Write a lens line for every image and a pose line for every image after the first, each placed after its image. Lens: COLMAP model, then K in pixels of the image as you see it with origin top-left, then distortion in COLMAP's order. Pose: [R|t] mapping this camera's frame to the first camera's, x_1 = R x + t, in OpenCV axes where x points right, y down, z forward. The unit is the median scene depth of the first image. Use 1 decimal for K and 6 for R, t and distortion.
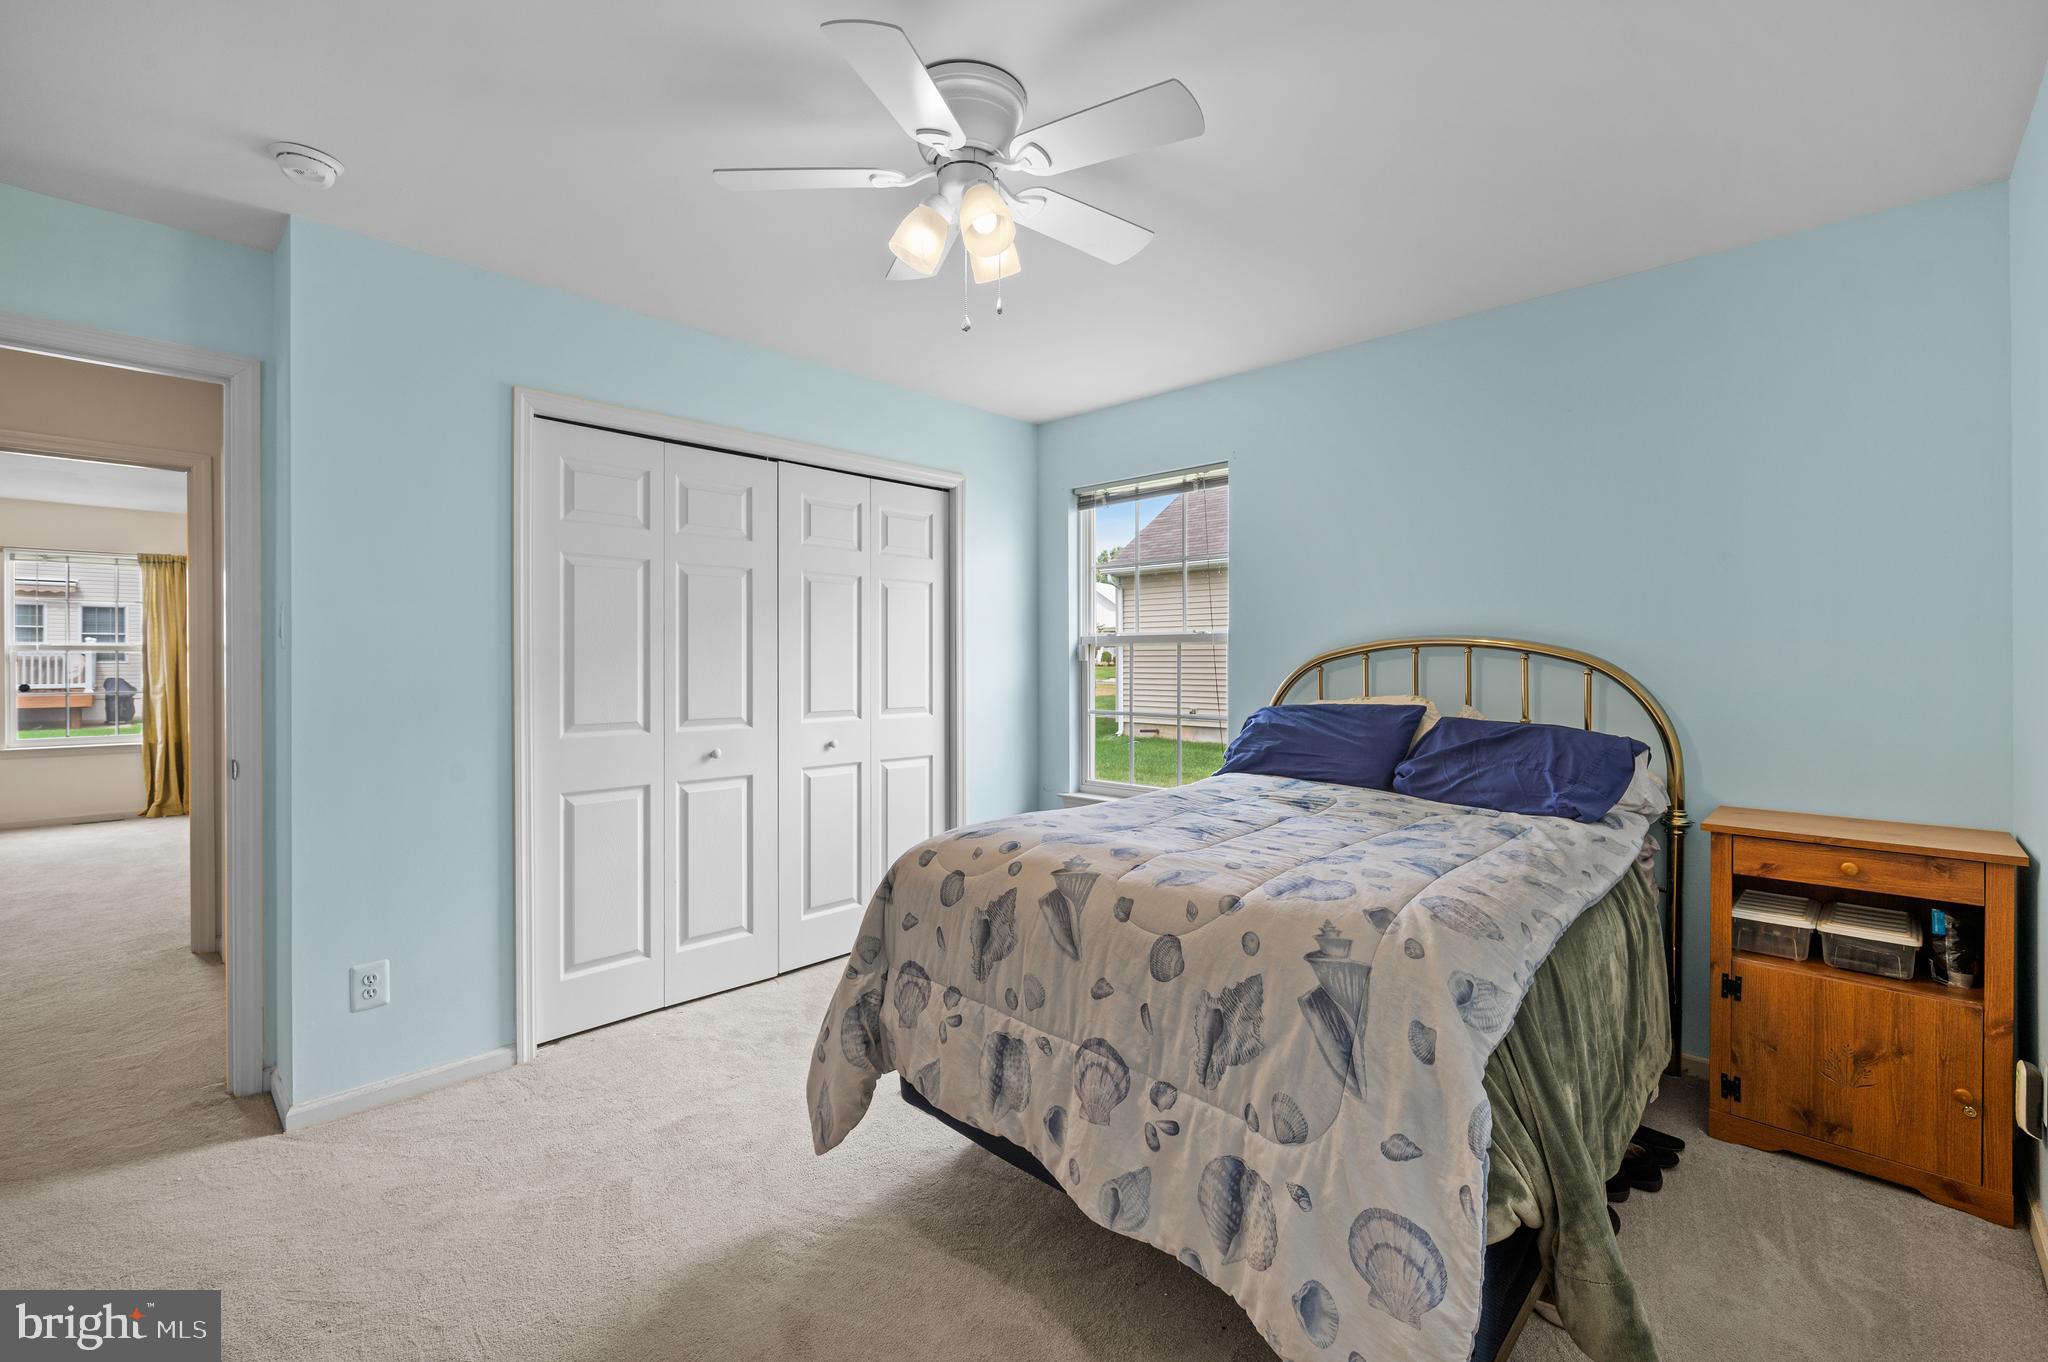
lens RADIAL K [[867.2, 0, 1024.0], [0, 867.2, 681.0], [0, 0, 1]] dist [-0.002183, -0.000146]
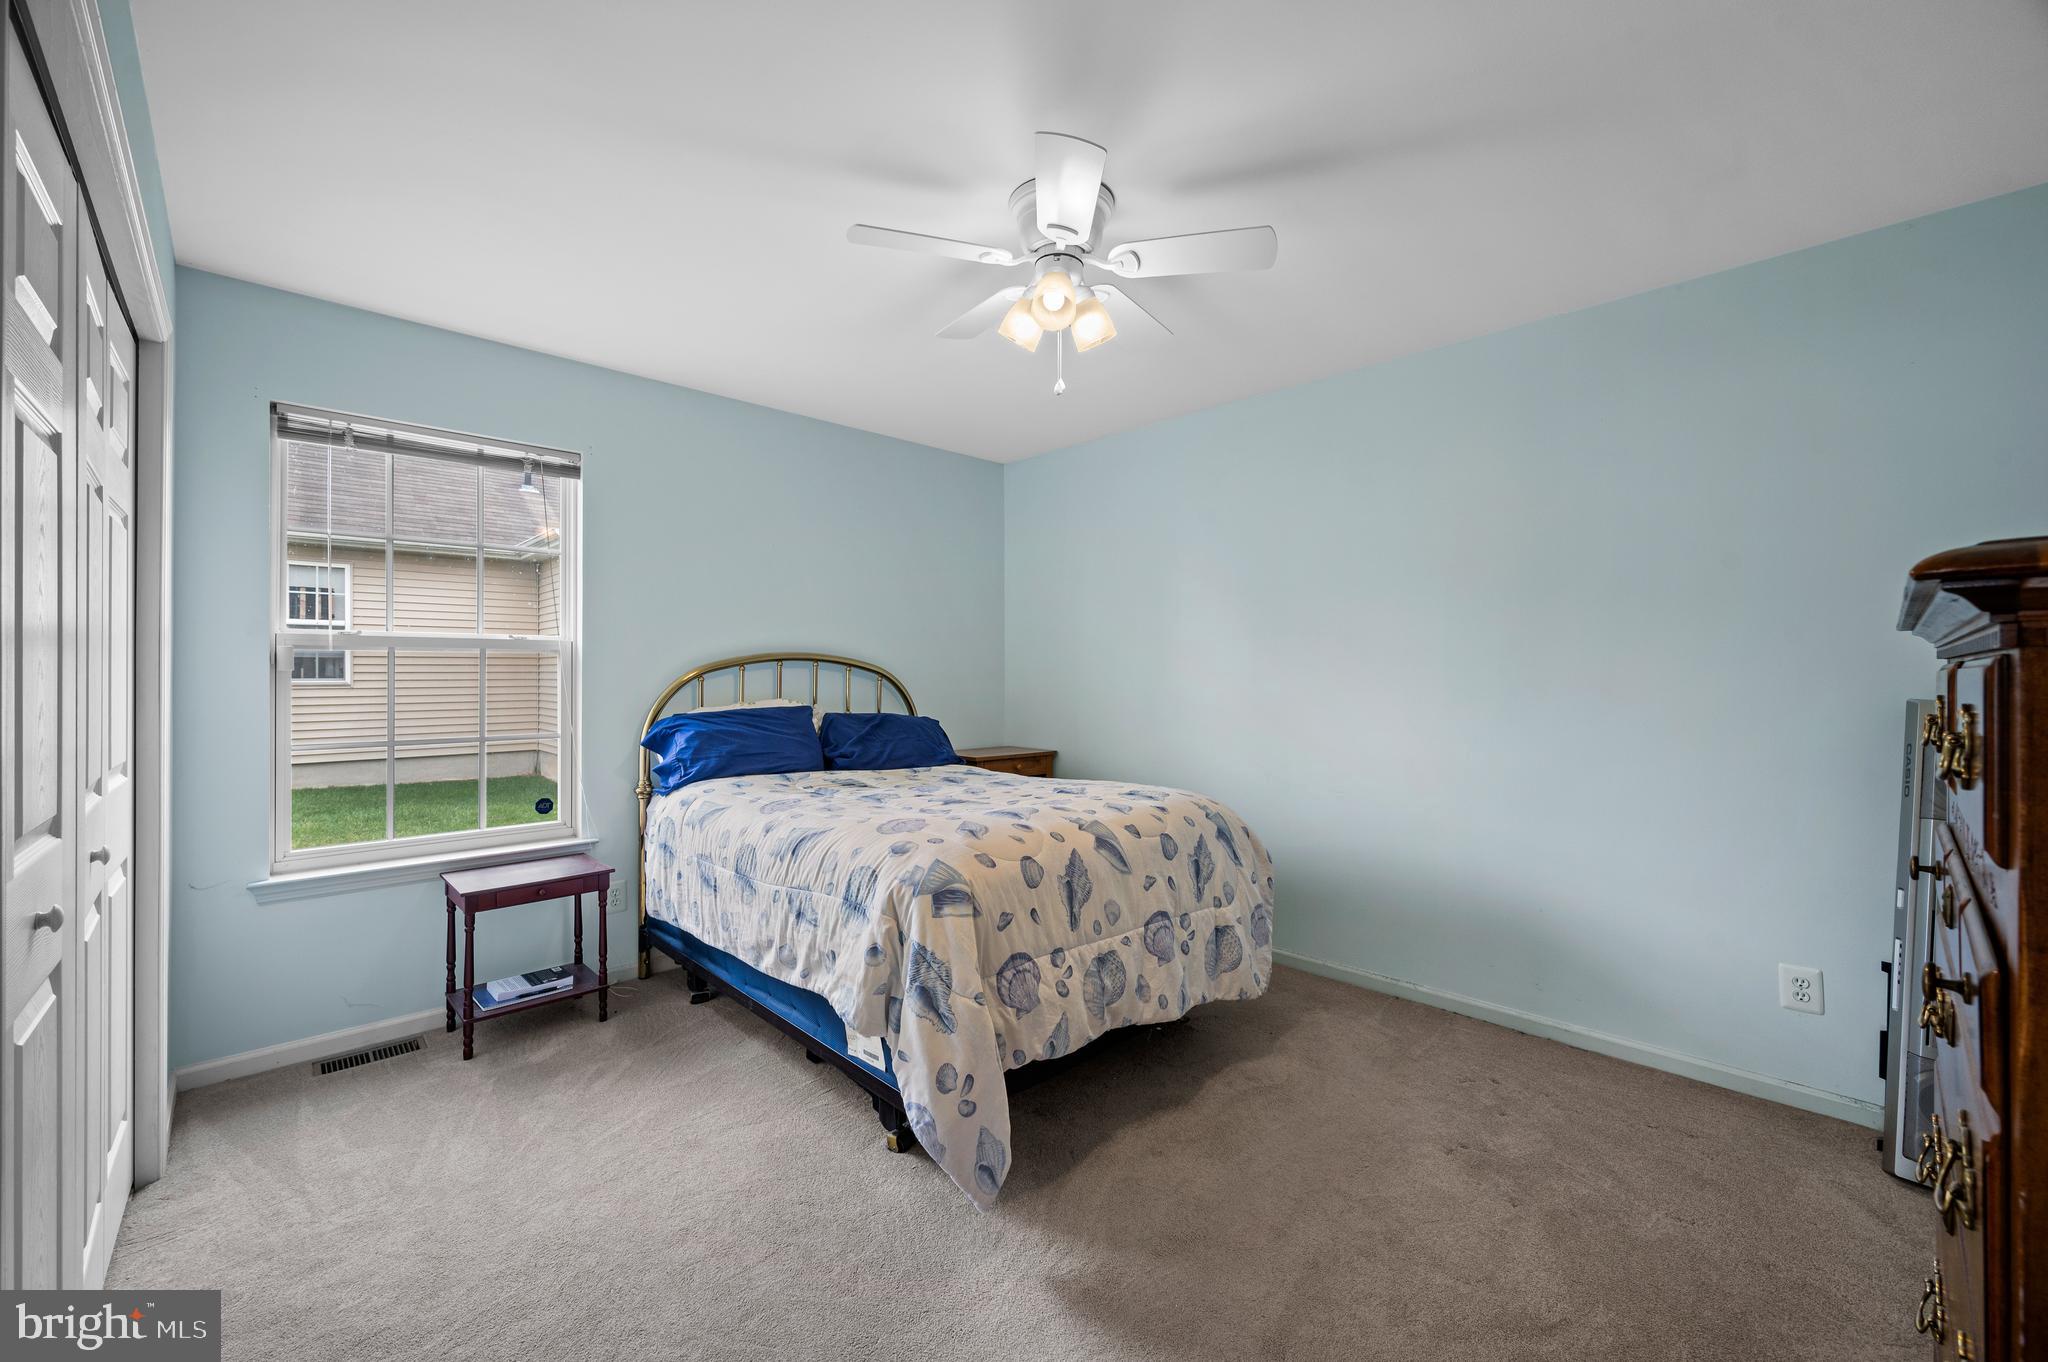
lens RADIAL K [[829.1, 0, 1026.0], [0, 829.1, 671.7], [0, 0, 1]] dist [-0.023363, 0.010846]
pose [[0.050331, -0.001972, 0.998731, -1.161058], [0.024627, 0.999696, 0.000732, -0.022254], [-0.998429, 0.024559, 0.050364, 0.946326]]
